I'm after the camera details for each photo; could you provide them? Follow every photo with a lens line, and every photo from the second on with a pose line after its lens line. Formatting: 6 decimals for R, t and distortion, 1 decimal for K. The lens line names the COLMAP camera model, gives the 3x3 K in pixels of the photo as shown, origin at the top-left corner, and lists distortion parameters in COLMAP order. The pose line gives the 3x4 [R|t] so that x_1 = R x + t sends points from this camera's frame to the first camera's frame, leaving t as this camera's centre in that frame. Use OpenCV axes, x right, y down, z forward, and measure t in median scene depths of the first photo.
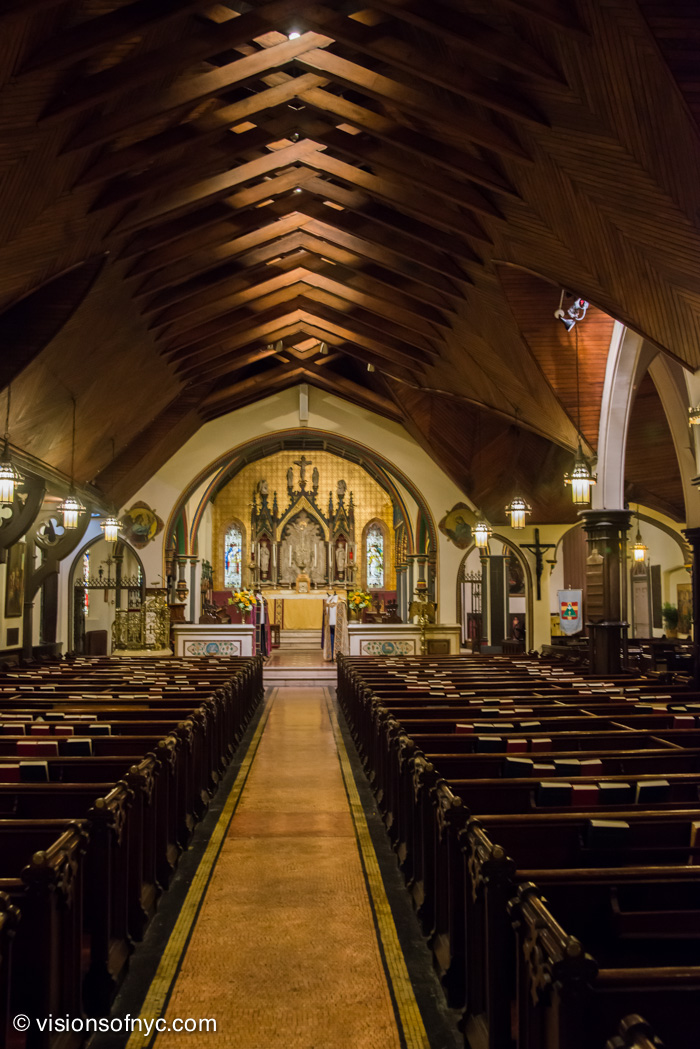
lens RADIAL K [[837.7, 0, 350.0], [0, 837.7, 524.5], [0, 0, 1]] dist [-0.001272, -0.000049]
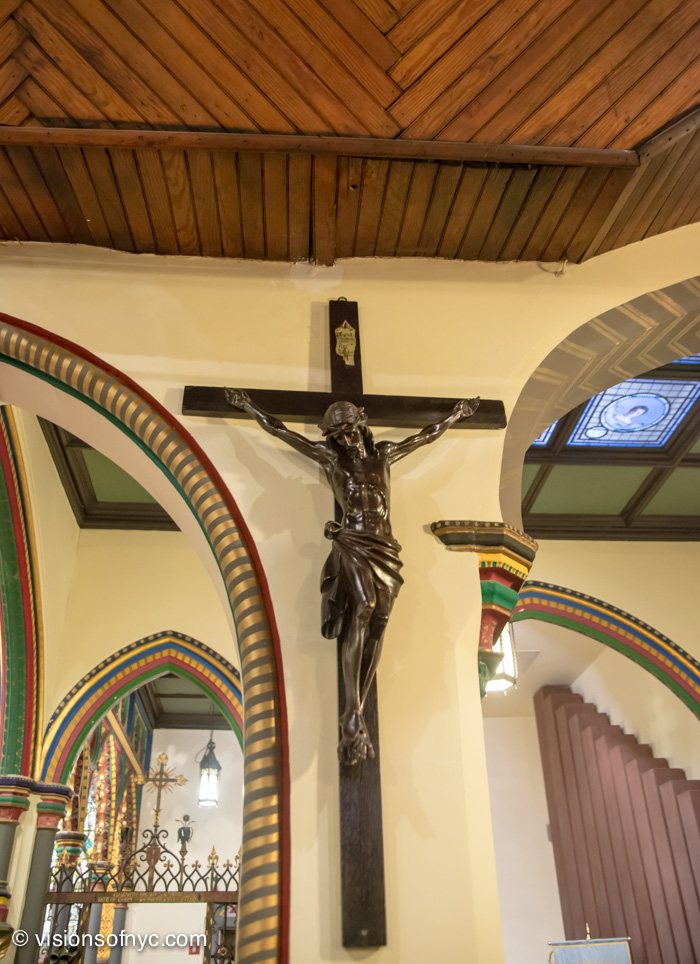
lens RADIAL K [[821.9, 0, 350.0], [0, 821.9, 482.0], [0, 0, 1]] dist [0.000253, 0.000488]
pose [[0.998888, 0.008786, 0.046318, 0.218761], [0.013000, 0.893054, -0.449762, 0.085392], [-0.045316, 0.449864, 0.891947, 0.903138]]
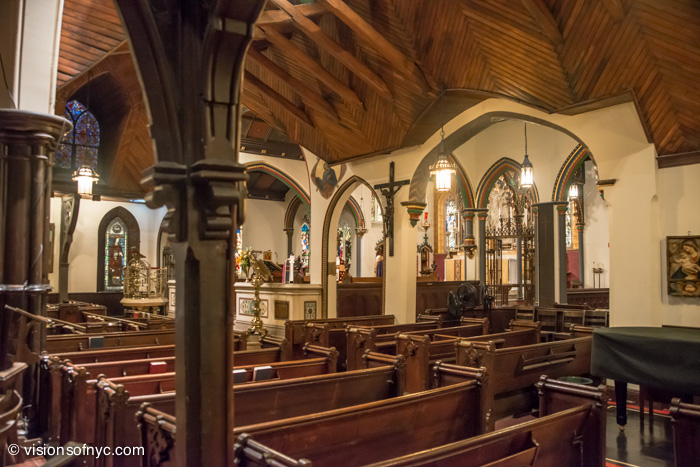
lens RADIAL K [[559.0, 0, 350.0], [0, 559.0, 233.5], [0, 0, 1]] dist [-0.001272, -0.000049]
pose [[0.604682, -0.047756, -0.795034, 0.599298], [0.071539, 0.997423, -0.005503, 0.069478], [0.793248, -0.053549, 0.606540, 0.661639]]
